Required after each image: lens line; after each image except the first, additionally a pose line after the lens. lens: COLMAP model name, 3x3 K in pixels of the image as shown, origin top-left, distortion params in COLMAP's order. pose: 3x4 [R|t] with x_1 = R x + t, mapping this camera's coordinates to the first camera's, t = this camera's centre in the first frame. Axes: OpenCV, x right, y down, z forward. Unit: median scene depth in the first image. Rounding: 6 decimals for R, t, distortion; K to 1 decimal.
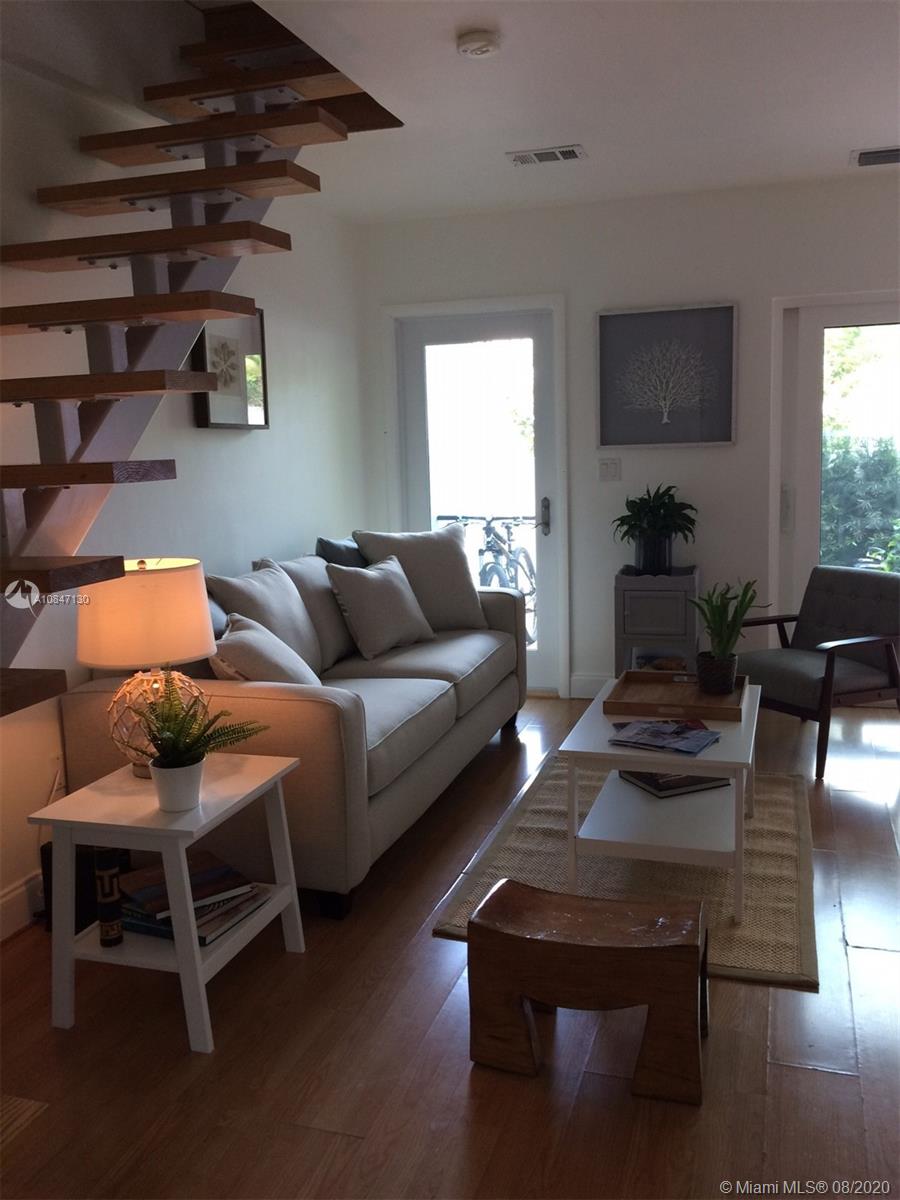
lens RADIAL K [[1036.9, 0, 450.0], [0, 1036.9, 600.0], [0, 0, 1]] dist [0.081042, -0.103670]
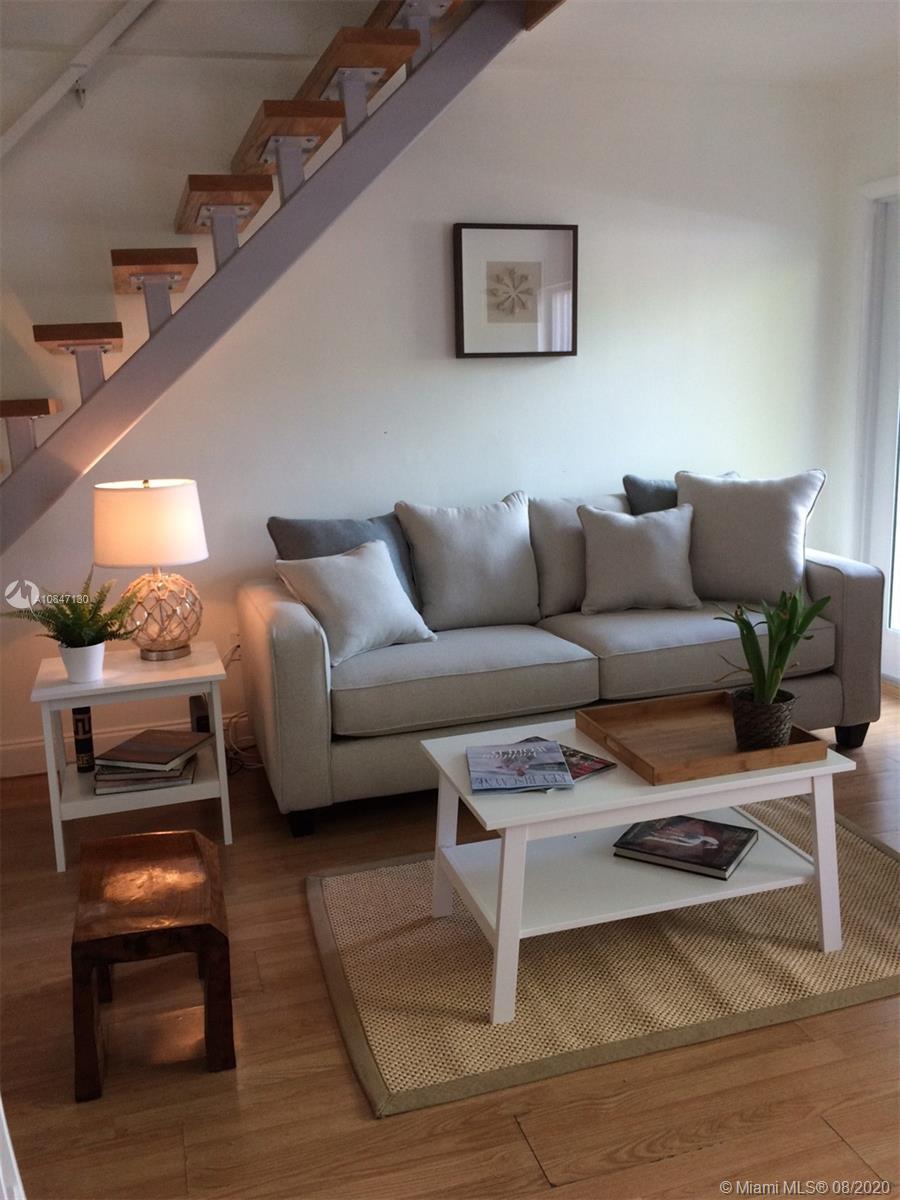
lens RADIAL K [[1036.9, 0, 450.0], [0, 1036.9, 600.0], [0, 0, 1]] dist [0.081042, -0.103670]
pose [[0.567346, 0.177626, -0.804094, 0.615208], [-0.106757, 0.984084, 0.142061, -0.075482], [0.816530, 0.005245, 0.577279, 0.402699]]
